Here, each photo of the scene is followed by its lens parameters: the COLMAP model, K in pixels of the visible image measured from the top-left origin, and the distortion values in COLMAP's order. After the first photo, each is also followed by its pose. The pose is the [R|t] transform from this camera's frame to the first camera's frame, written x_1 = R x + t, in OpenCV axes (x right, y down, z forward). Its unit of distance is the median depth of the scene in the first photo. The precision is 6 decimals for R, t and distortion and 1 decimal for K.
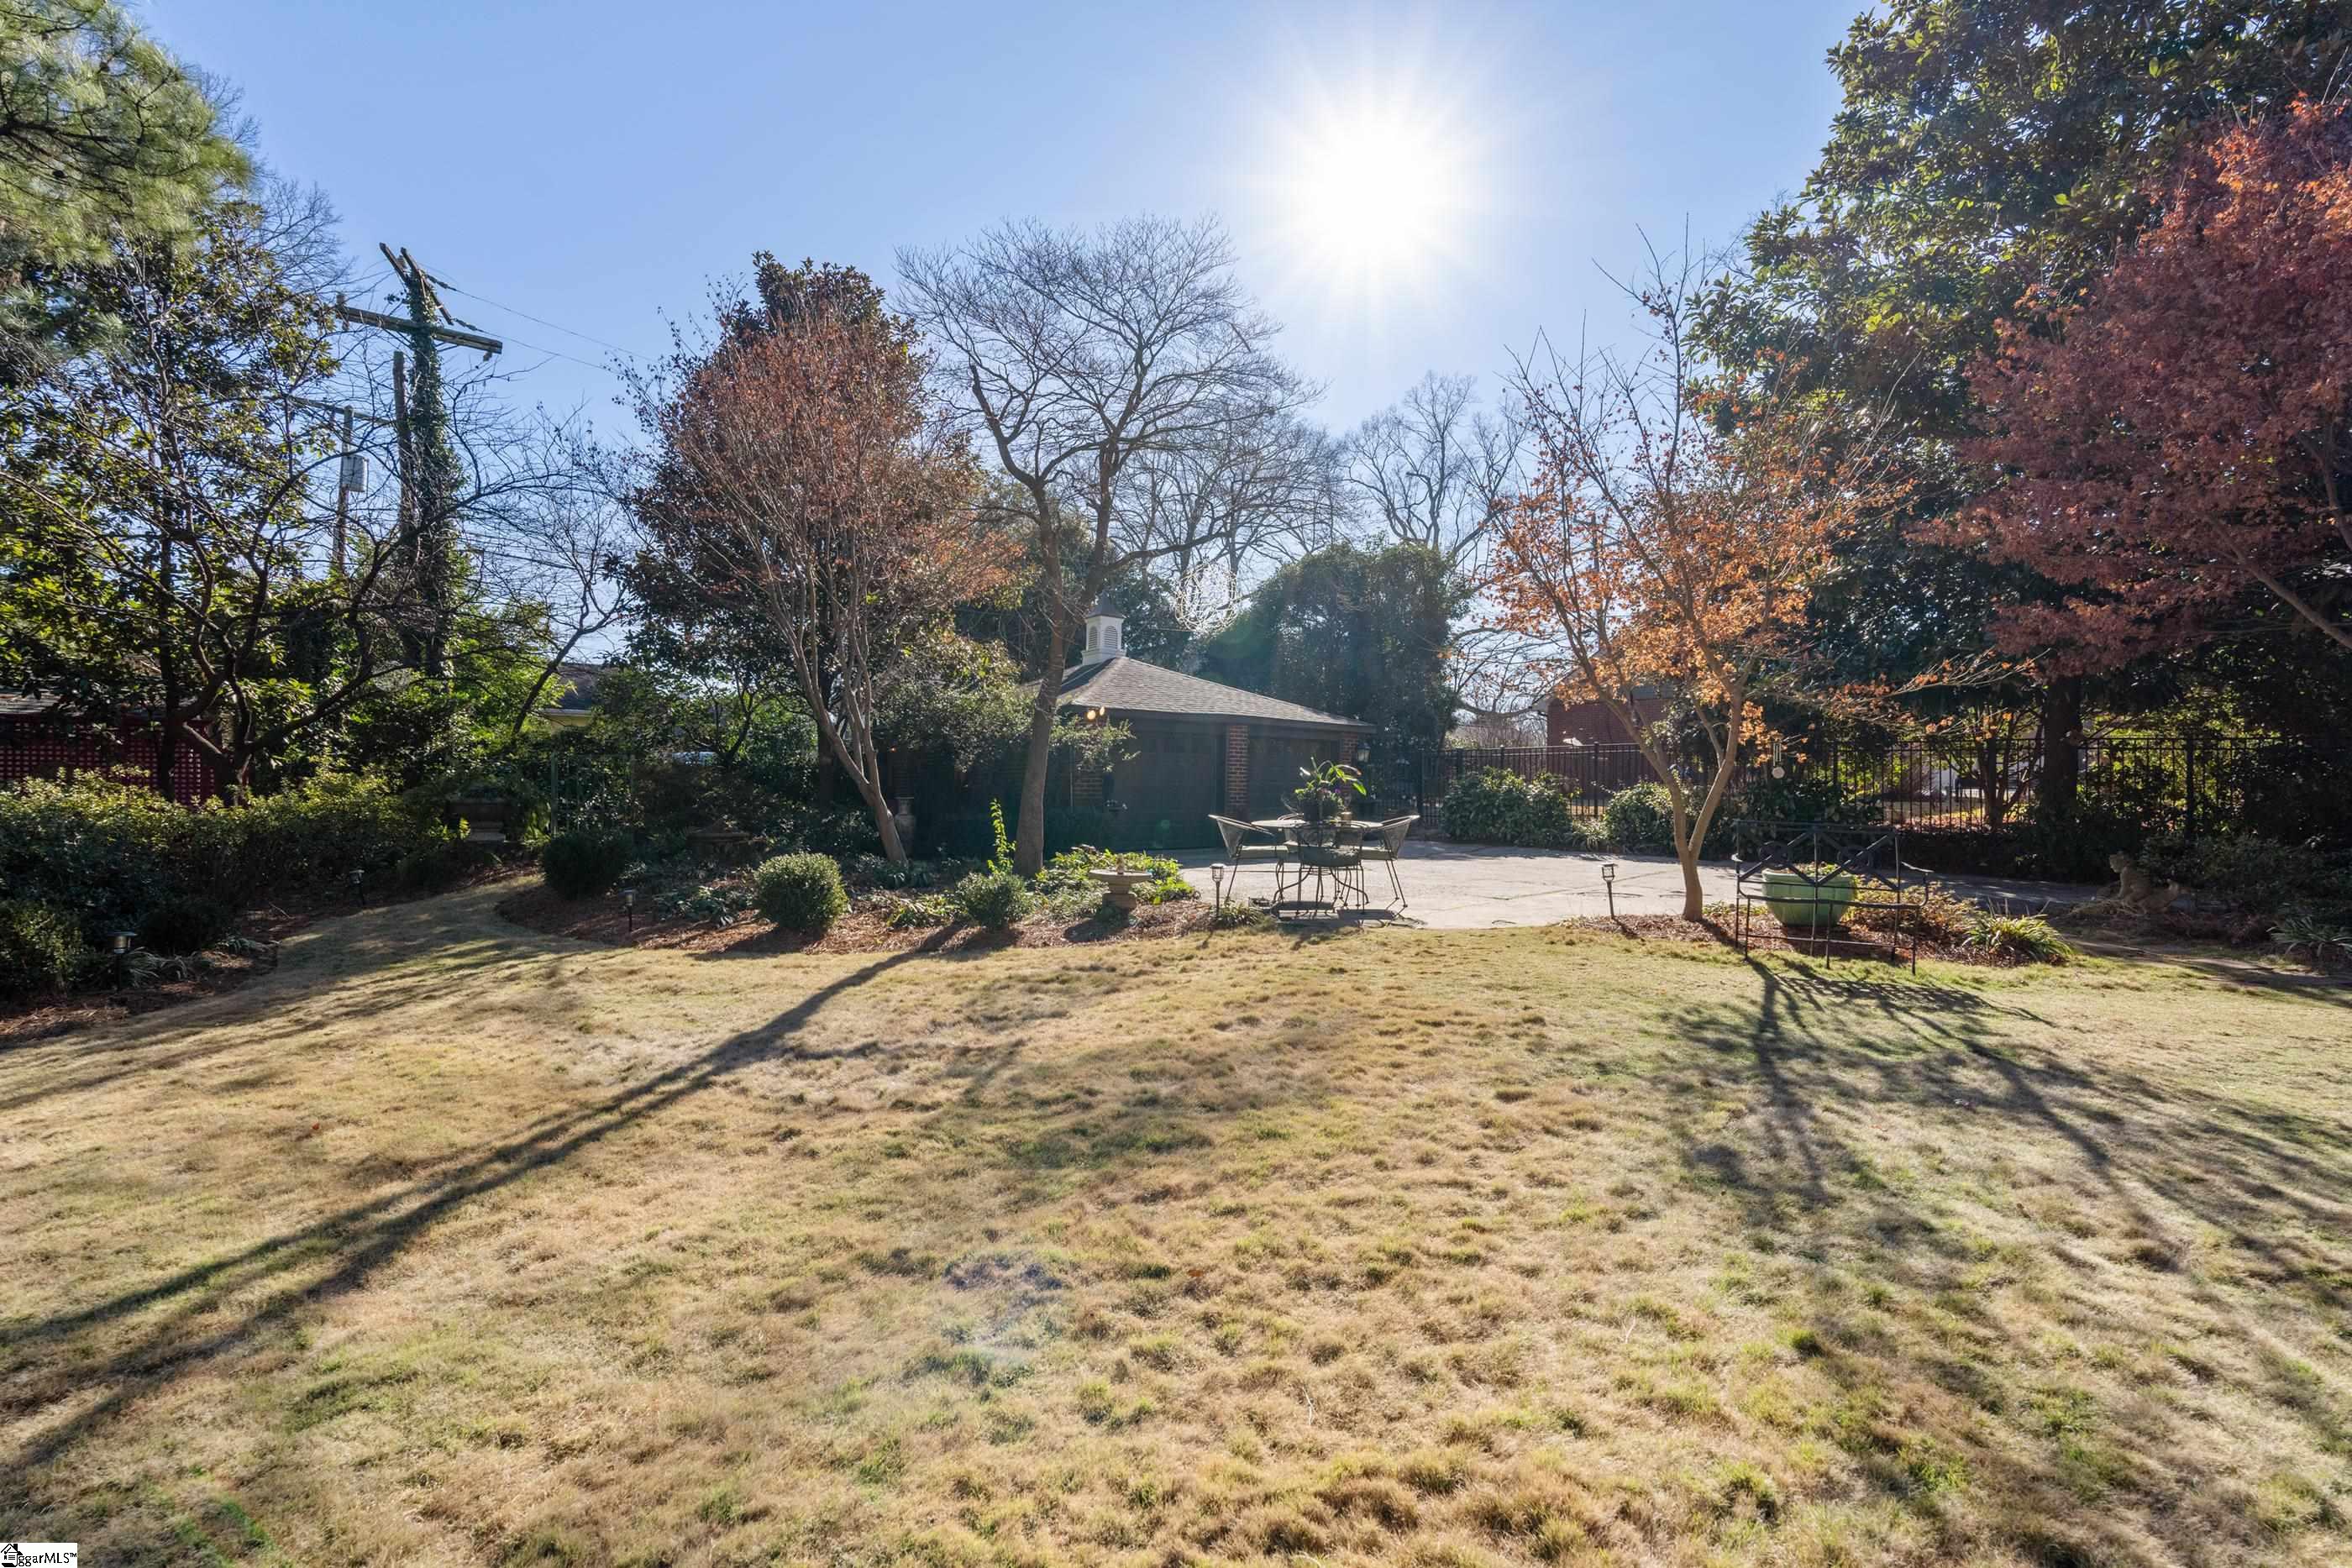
lens RADIAL K [[1030.8, 0, 1194.3], [0, 1030.8, 782.5], [0, 0, 1]] dist [0.004268, 0.000239]
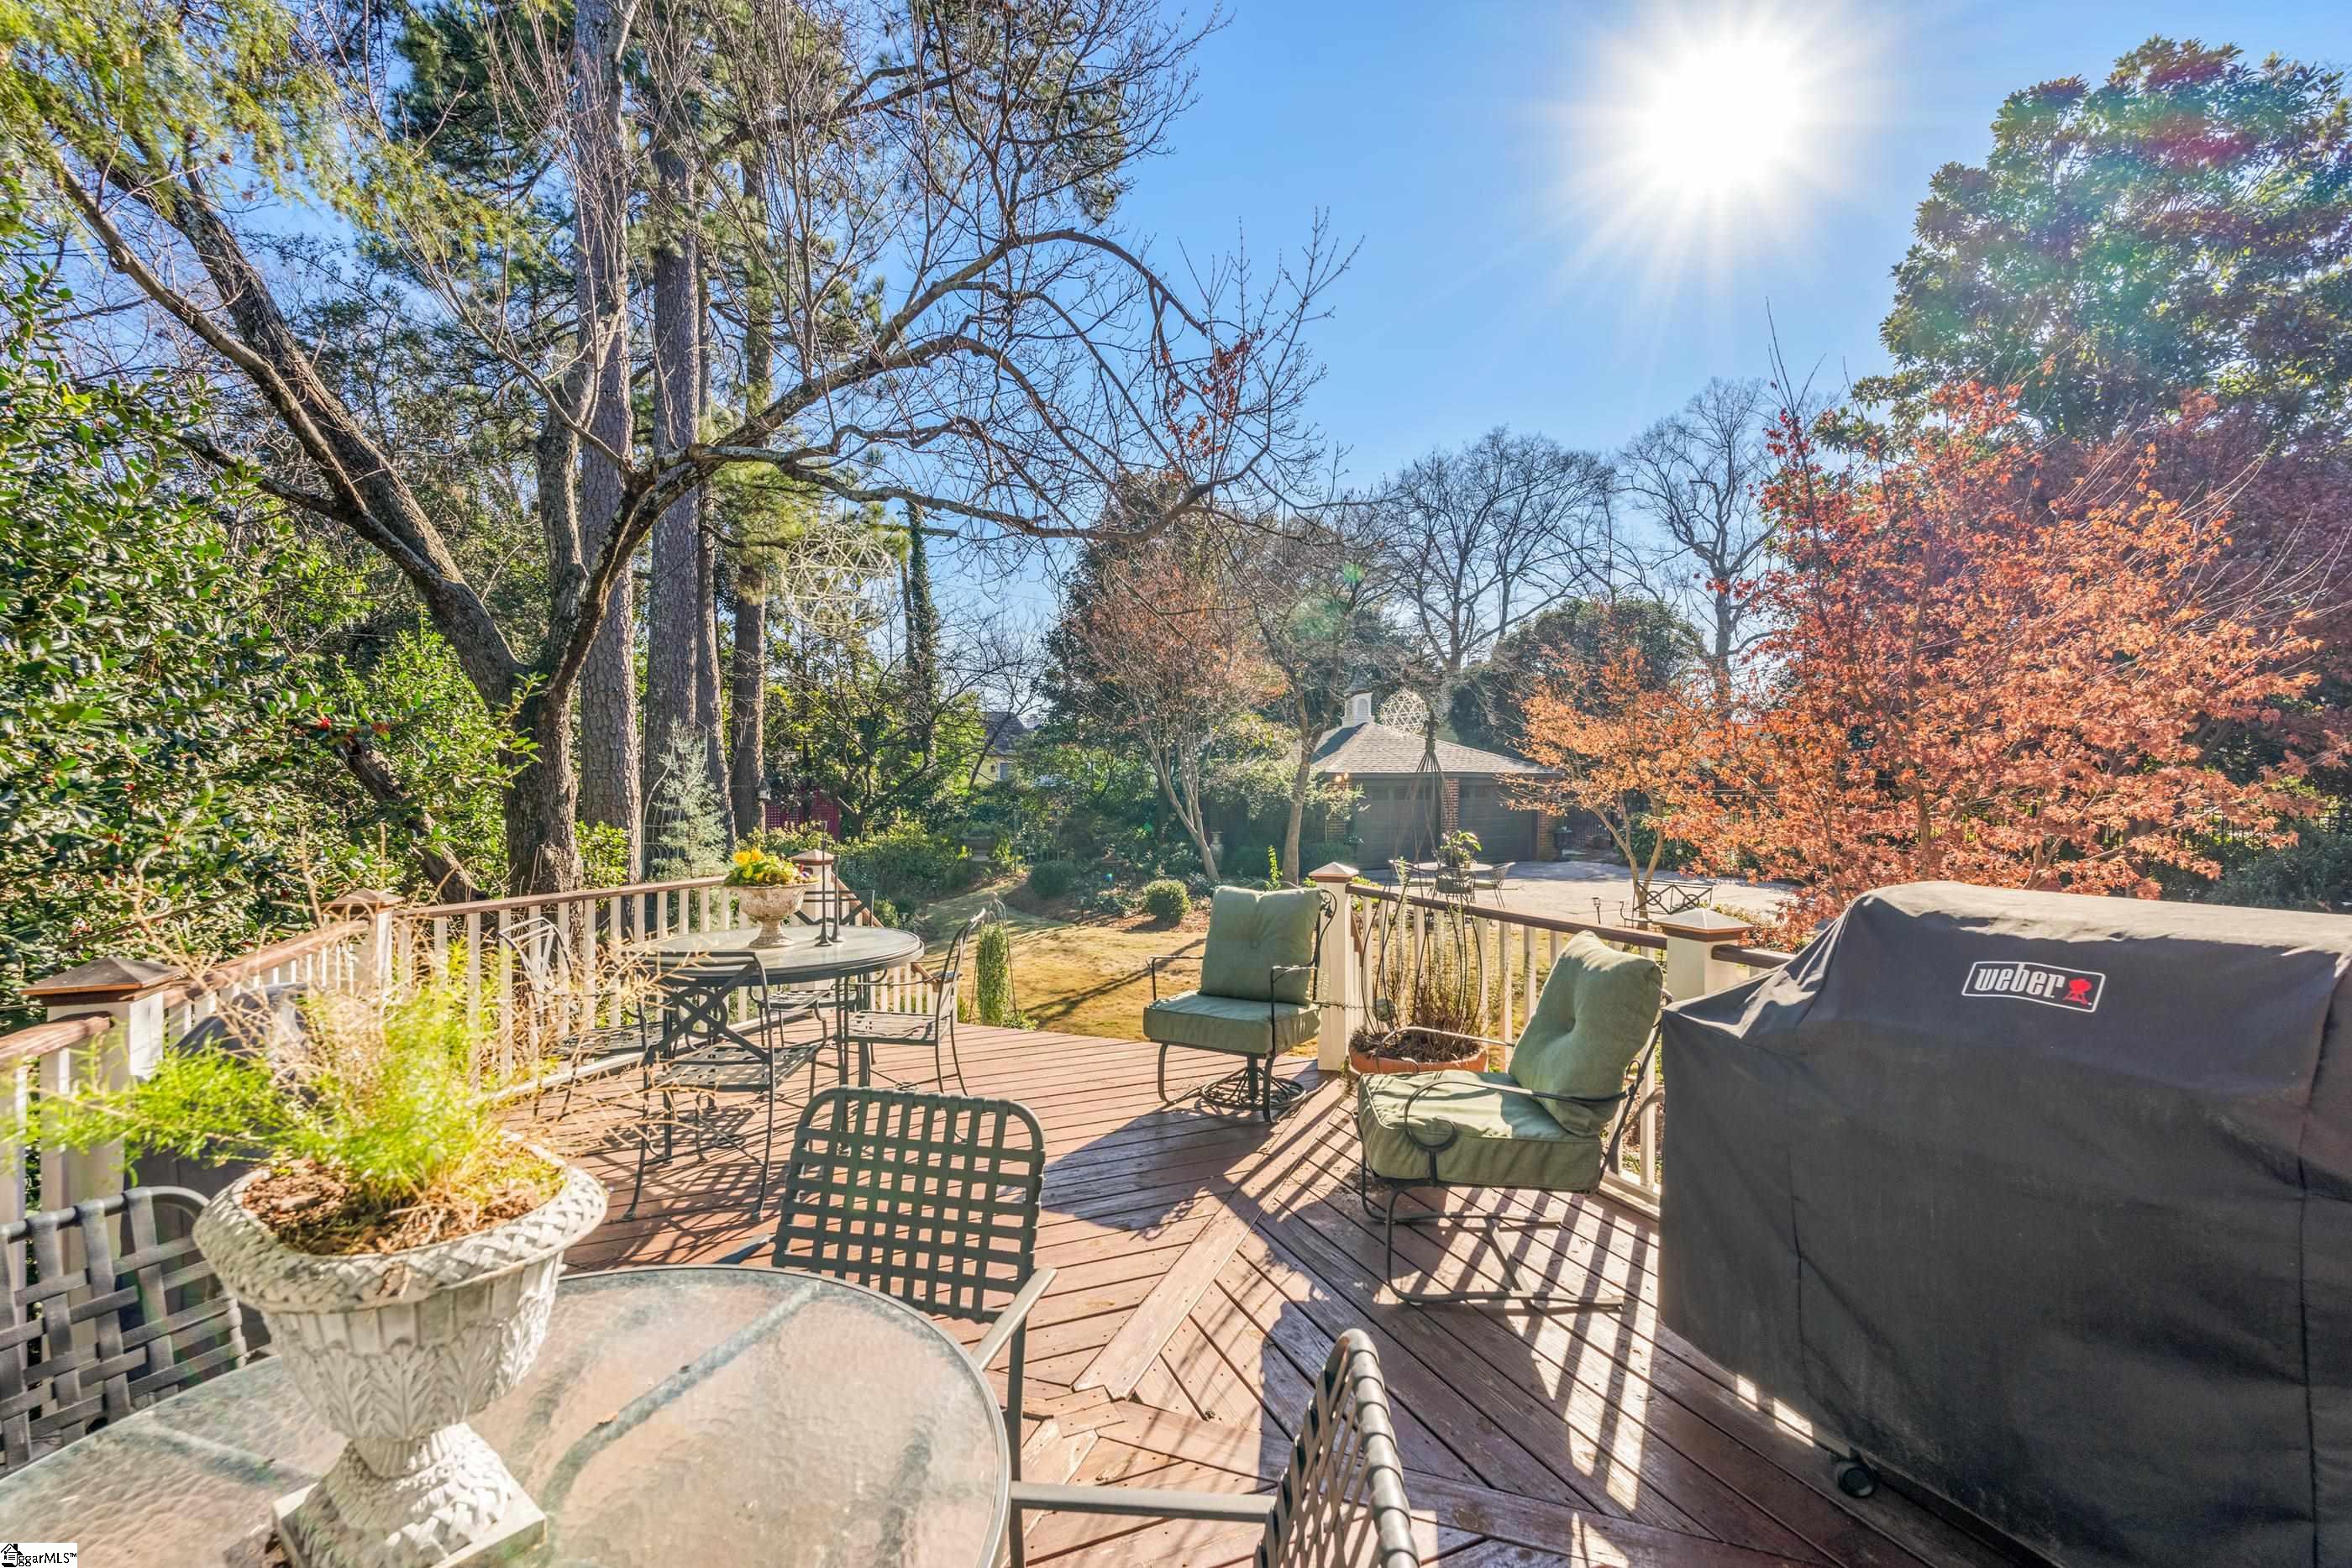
lens RADIAL K [[1030.8, 0, 1174.9], [0, 1030.8, 775.3], [0, 0, 1]] dist [0.004268, 0.000239]
pose [[0.952420, -0.014336, -0.304452, 0.127141], [0.013654, 0.999897, -0.004366, -0.068031], [0.304483, 0.000001, 0.952518, -0.479401]]
